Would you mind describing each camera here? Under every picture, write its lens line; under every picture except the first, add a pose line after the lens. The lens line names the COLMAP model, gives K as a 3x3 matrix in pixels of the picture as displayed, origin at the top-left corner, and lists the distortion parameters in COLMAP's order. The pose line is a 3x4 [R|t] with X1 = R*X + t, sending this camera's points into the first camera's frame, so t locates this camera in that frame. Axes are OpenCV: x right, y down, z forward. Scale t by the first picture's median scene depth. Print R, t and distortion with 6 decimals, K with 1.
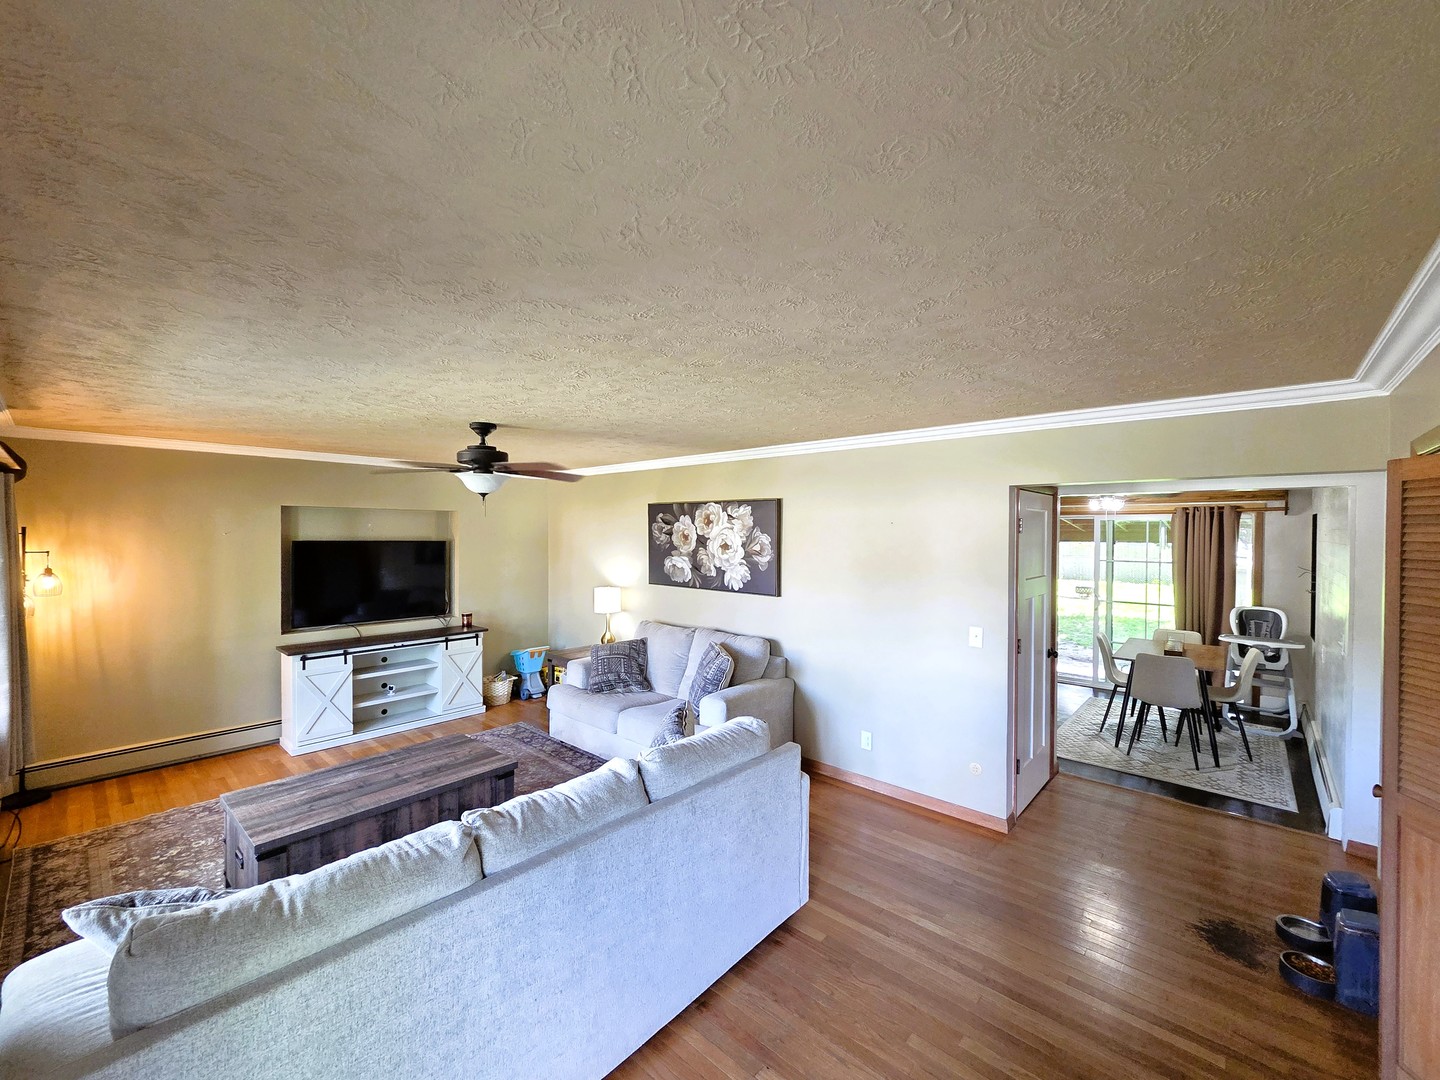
lens RADIAL K [[591.8, 0, 718.7], [0, 591.8, 542.1], [0, 0, 1]] dist [0.003986, 0.000023]
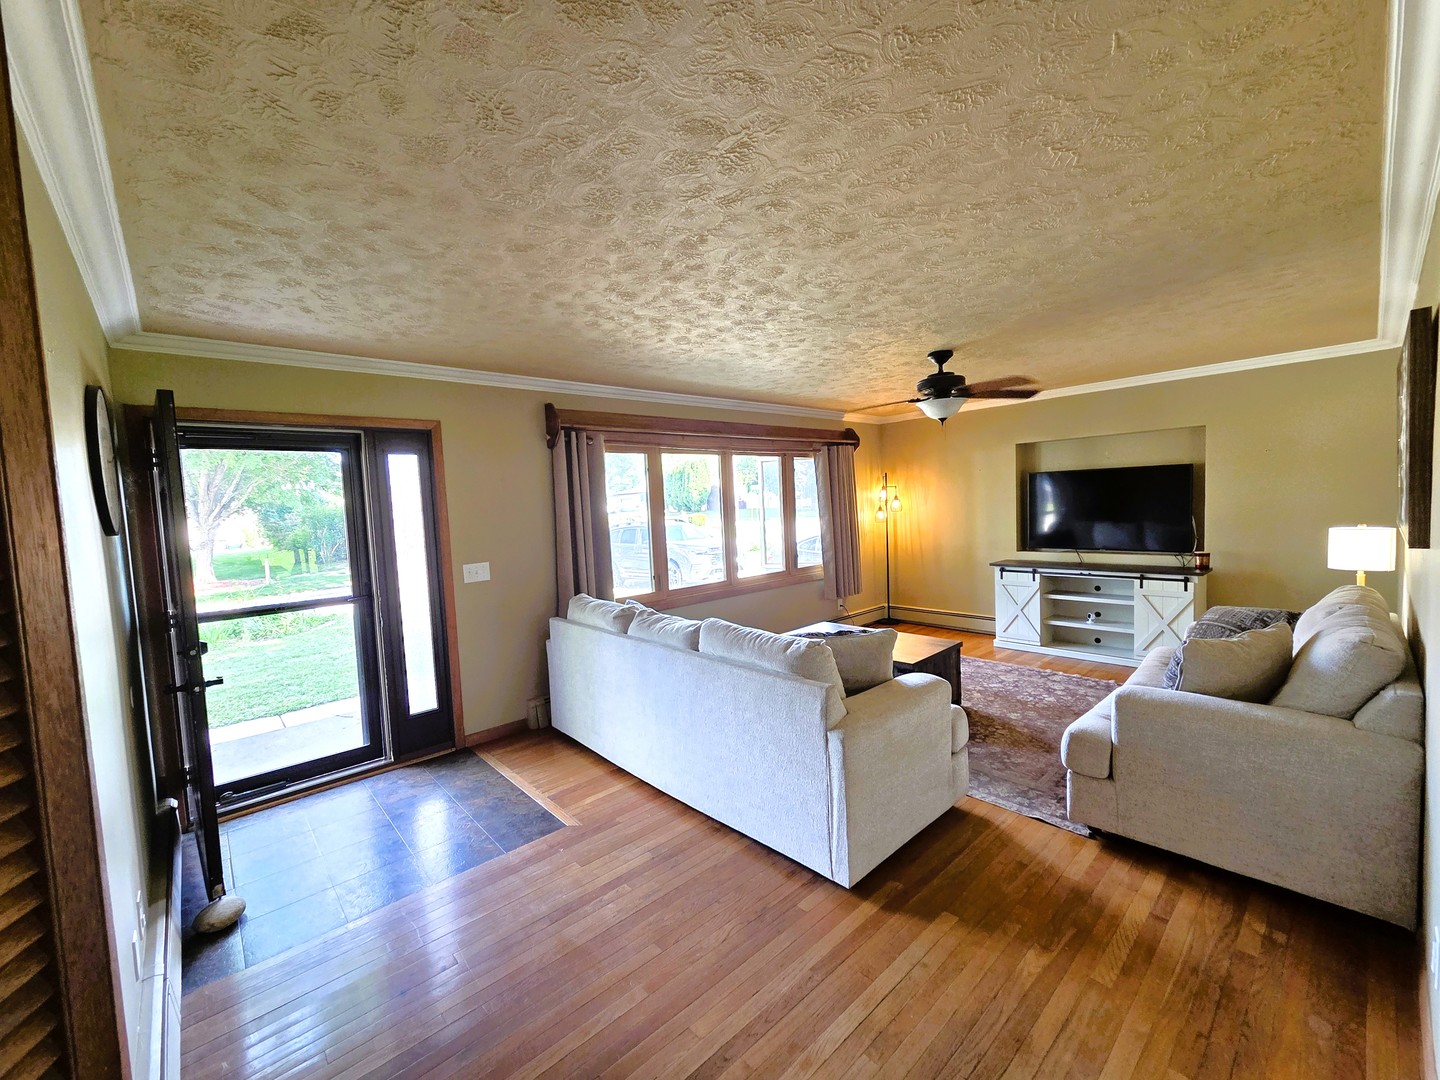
lens RADIAL K [[591.8, 0, 717.8], [0, 591.8, 539.6], [0, 0, 1]] dist [0.003986, 0.000023]
pose [[-0.083372, 0.061169, -0.994639, 0.547033], [0.028137, 0.997861, 0.059009, 0.046877], [0.996121, -0.023067, -0.084915, 0.526684]]
